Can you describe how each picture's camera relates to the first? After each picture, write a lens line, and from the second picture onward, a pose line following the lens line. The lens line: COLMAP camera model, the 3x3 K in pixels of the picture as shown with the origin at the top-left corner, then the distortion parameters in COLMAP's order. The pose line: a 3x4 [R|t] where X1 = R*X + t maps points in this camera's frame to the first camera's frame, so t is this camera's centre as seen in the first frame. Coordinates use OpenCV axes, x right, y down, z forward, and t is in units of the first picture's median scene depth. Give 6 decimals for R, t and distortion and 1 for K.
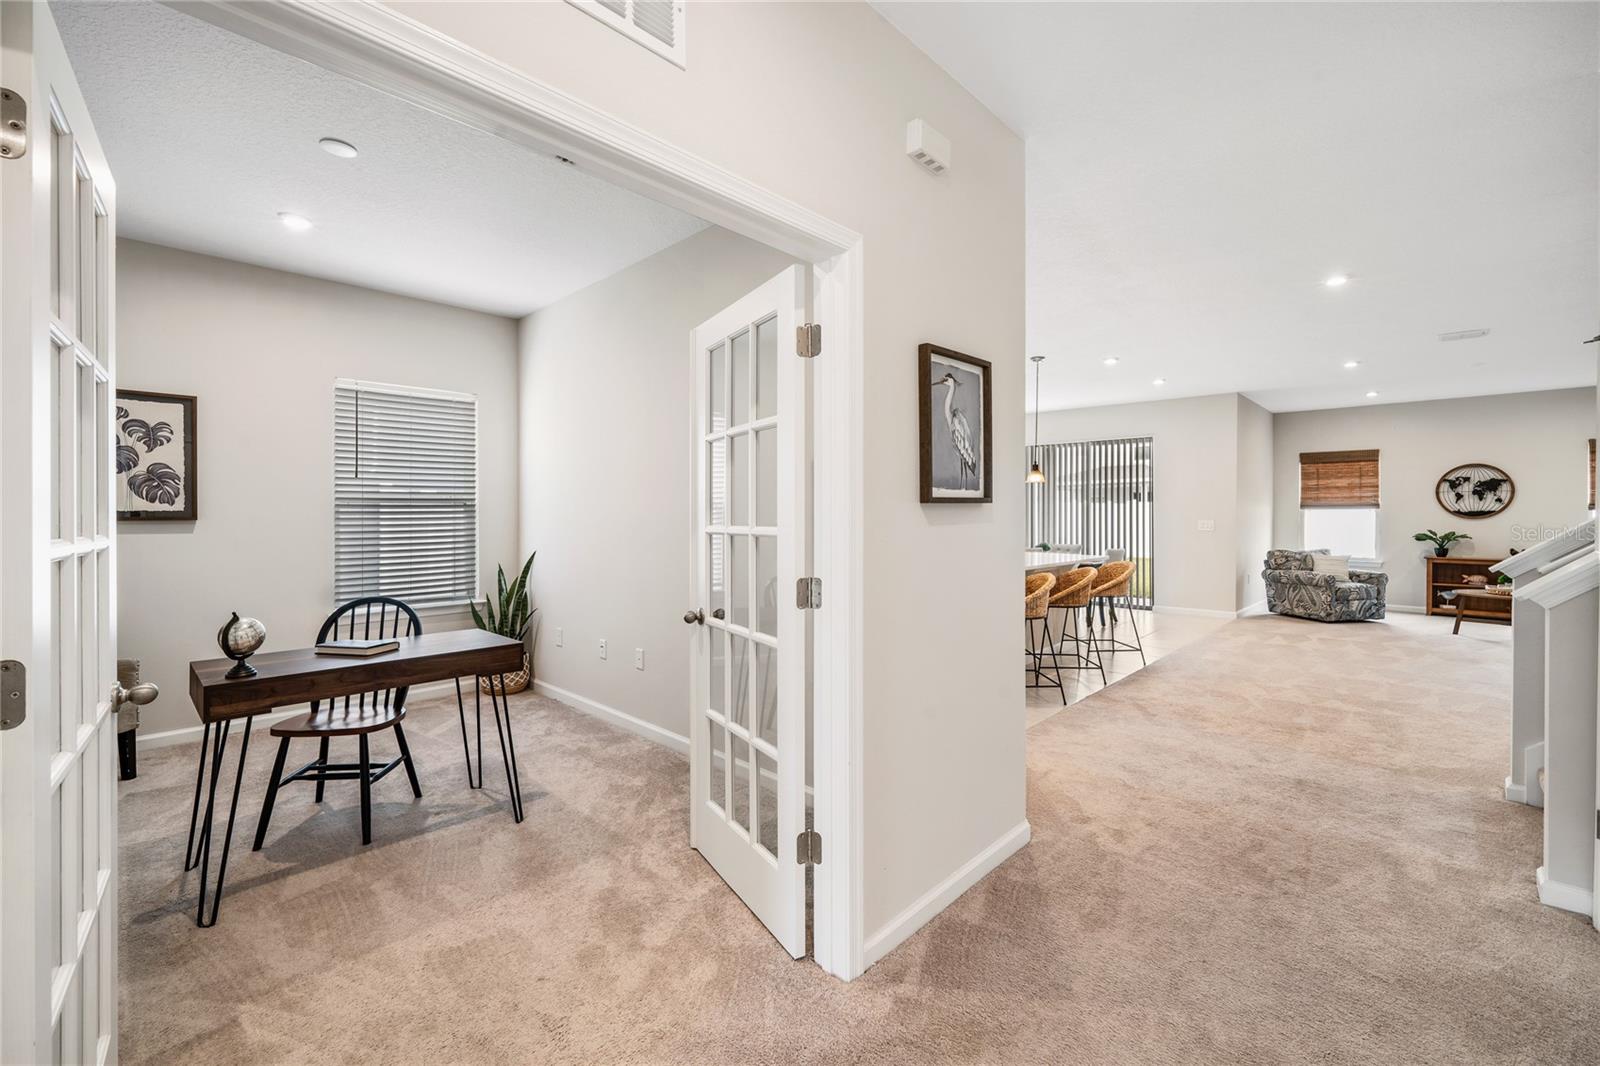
lens RADIAL K [[655.3, 0, 800.5], [0, 655.3, 519.3], [0, 0, 1]] dist [0.000231, 0.000111]
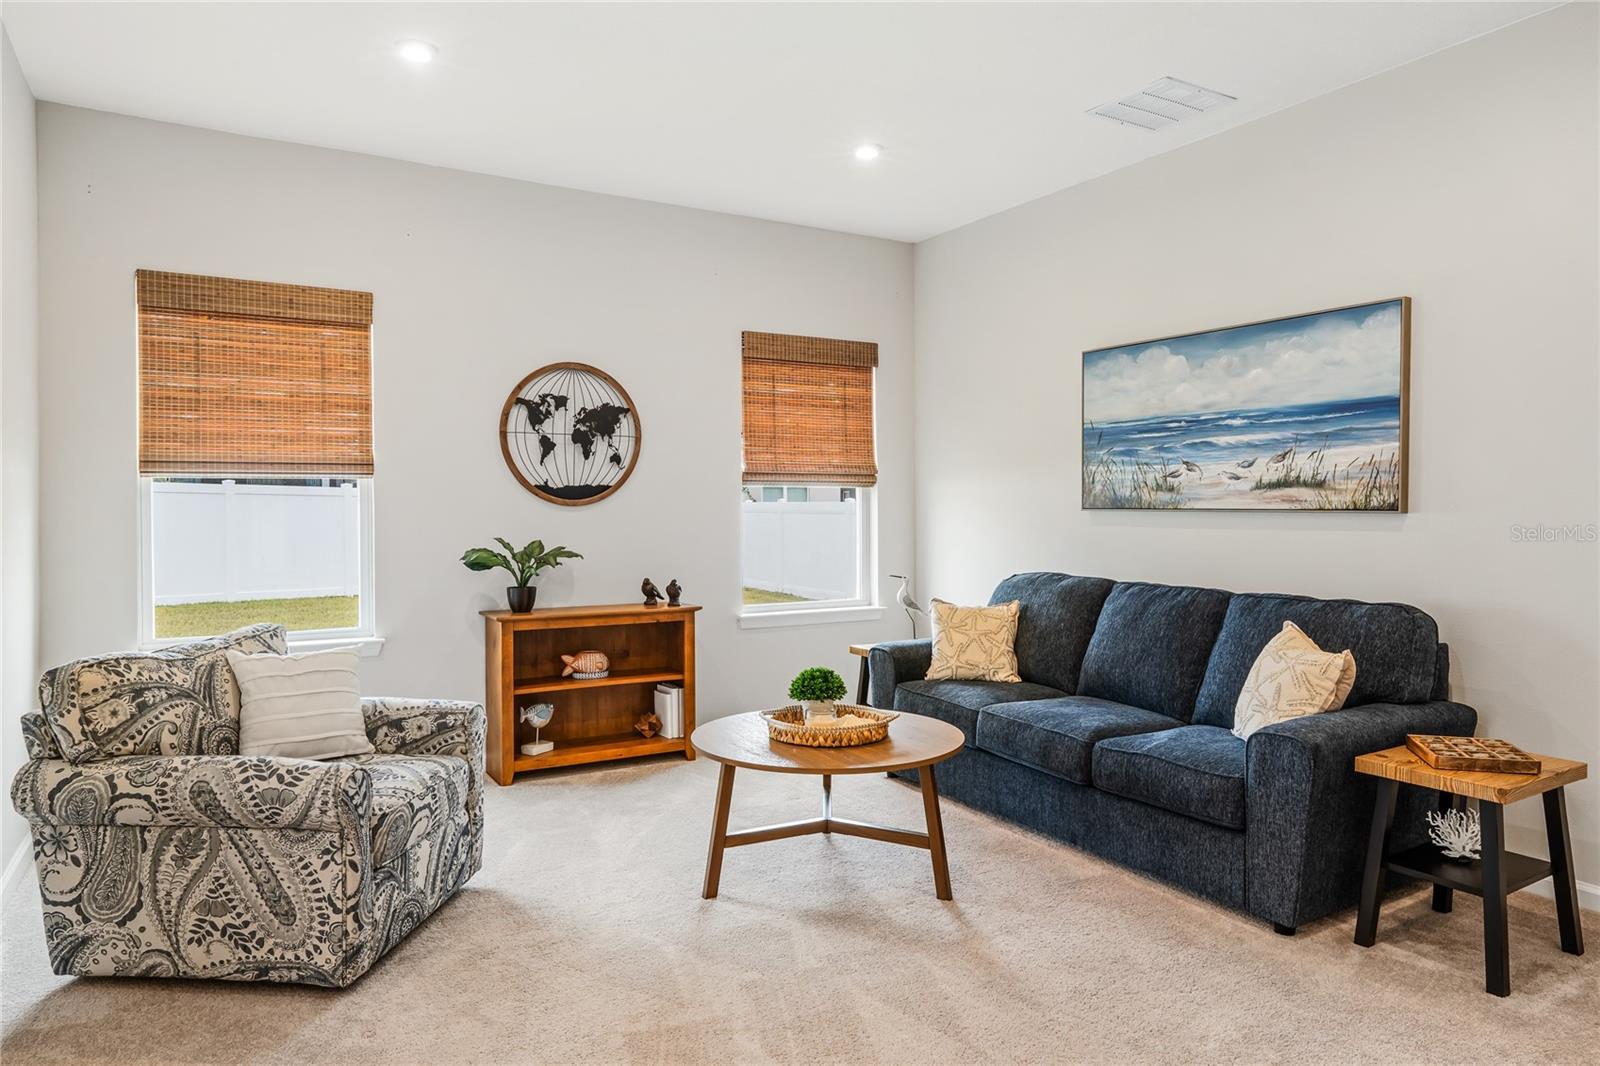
lens RADIAL K [[1003.9, 0, 803.4], [0, 1003.9, 506.8], [0, 0, 1]] dist [0.003951, 0.003750]
pose [[0.253637, -0.005645, 0.967283, 0.485370], [0.007738, 0.999963, 0.003806, -0.001066], [-0.967268, 0.006519, 0.253671, 0.712923]]
